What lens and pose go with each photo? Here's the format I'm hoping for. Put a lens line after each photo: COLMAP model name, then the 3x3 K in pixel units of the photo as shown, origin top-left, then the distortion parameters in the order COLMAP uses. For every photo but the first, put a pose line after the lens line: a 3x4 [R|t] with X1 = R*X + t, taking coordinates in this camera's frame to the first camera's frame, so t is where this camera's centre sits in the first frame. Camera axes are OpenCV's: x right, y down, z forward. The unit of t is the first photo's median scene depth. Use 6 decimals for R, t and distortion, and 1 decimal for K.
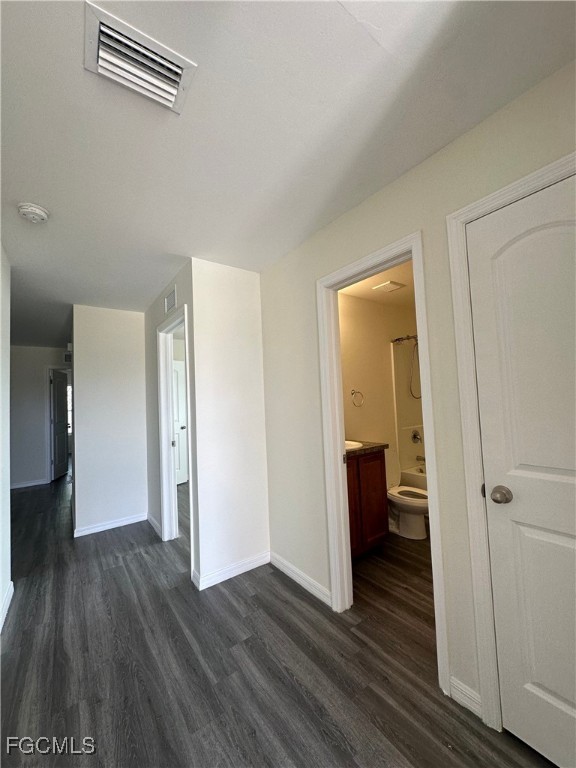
lens RADIAL K [[308.0, 0, 288.1], [0, 308.0, 385.2], [0, 0, 1]] dist [-0.002269, 0.000699]
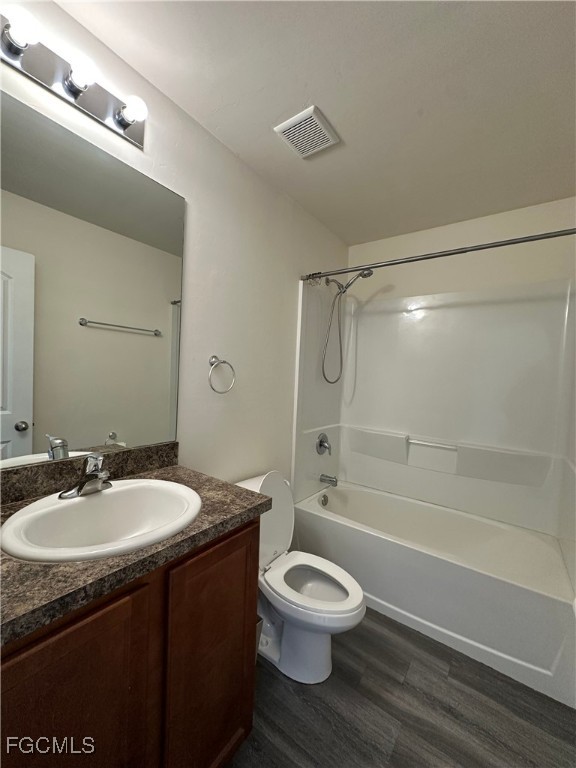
lens RADIAL K [[308.0, 0, 287.5], [0, 308.0, 384.9], [0, 0, 1]] dist [-0.002269, 0.000699]
pose [[0.949511, 0.071512, 0.305474, 0.158655], [-0.094867, 0.993539, 0.062289, 0.016791], [-0.299046, -0.088124, 0.950161, 0.469173]]
